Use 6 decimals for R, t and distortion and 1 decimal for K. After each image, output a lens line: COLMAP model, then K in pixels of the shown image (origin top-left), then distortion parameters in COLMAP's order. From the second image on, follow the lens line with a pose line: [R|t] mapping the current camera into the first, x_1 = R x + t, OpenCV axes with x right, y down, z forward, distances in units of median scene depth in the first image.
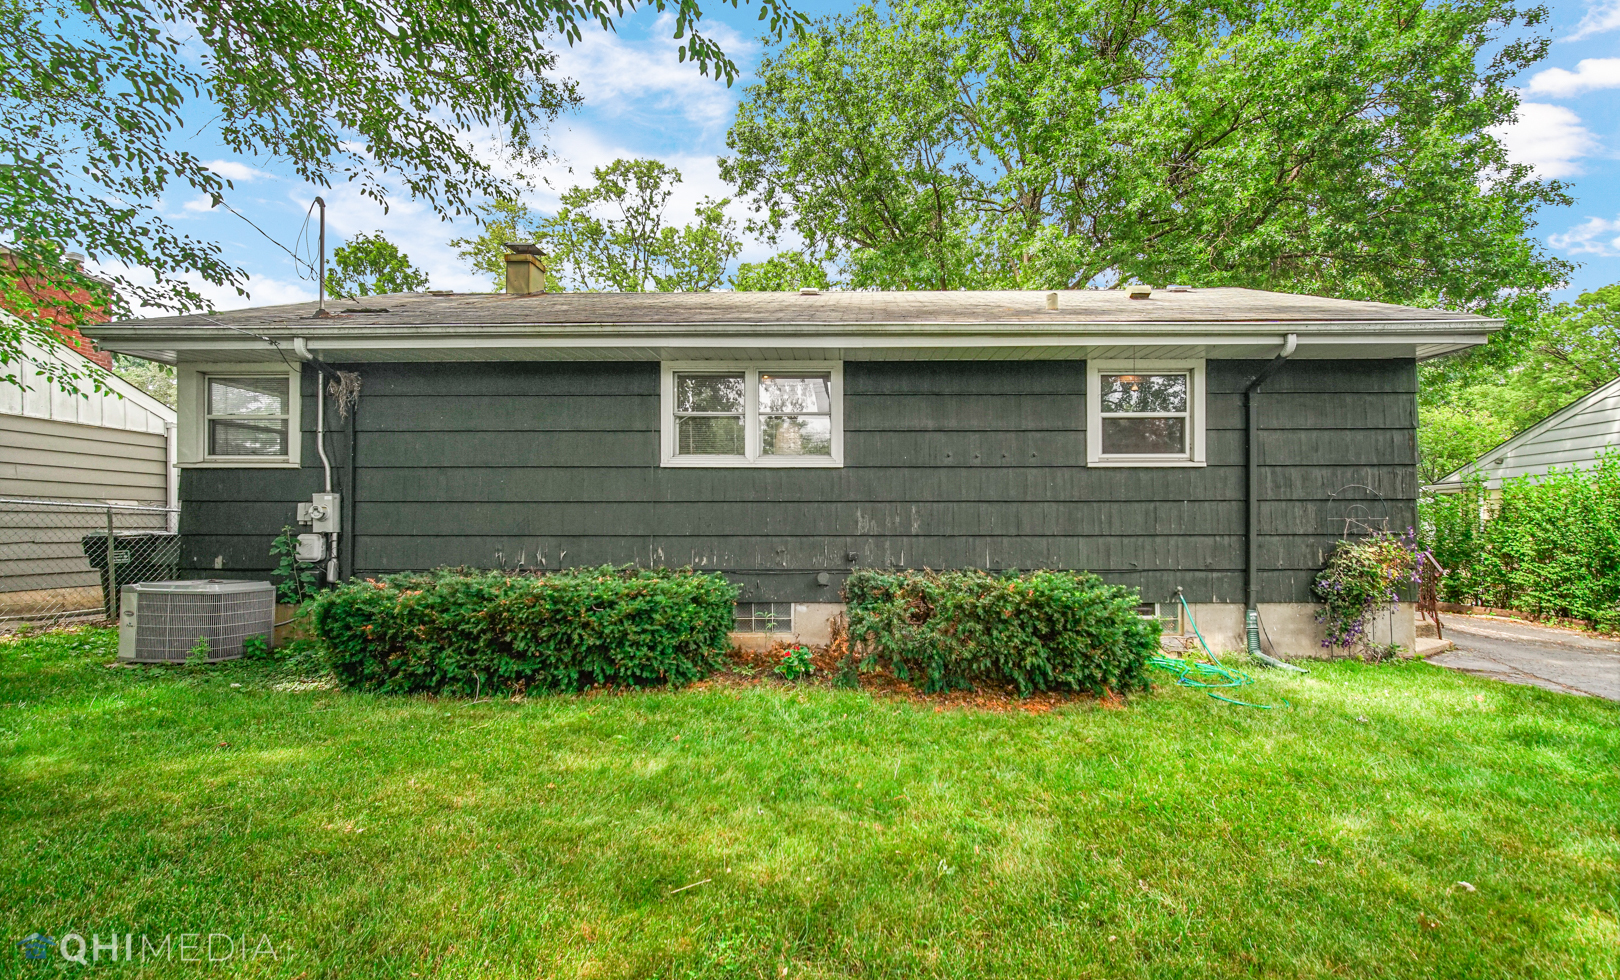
lens RADIAL K [[626.6, 0, 840.4], [0, 626.6, 529.3], [0, 0, 1]] dist [0.000554, 0.000071]
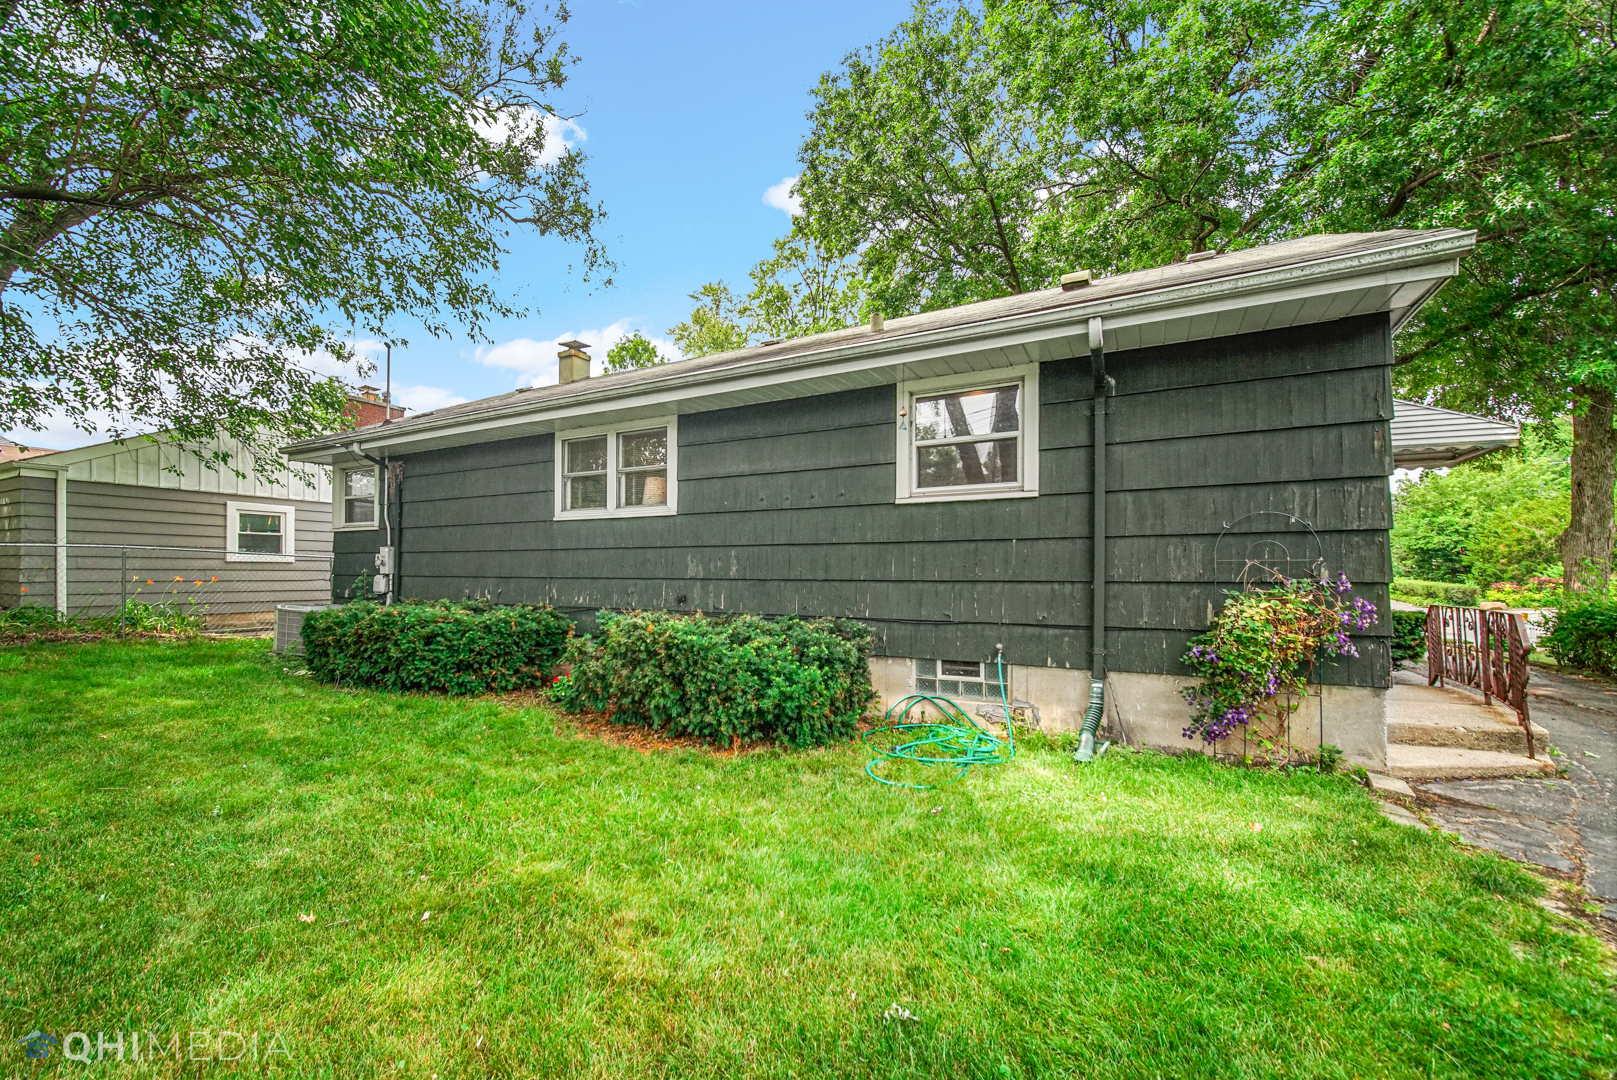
lens RADIAL K [[637.7, 0, 767.5], [0, 637.7, 575.6], [0, 0, 1]] dist [-0.000554, -0.000473]
pose [[0.882479, 0.006022, -0.470313, 0.656827], [-0.005261, 0.999982, 0.002933, 0.000546], [0.470322, -0.000114, 0.882495, 0.116476]]
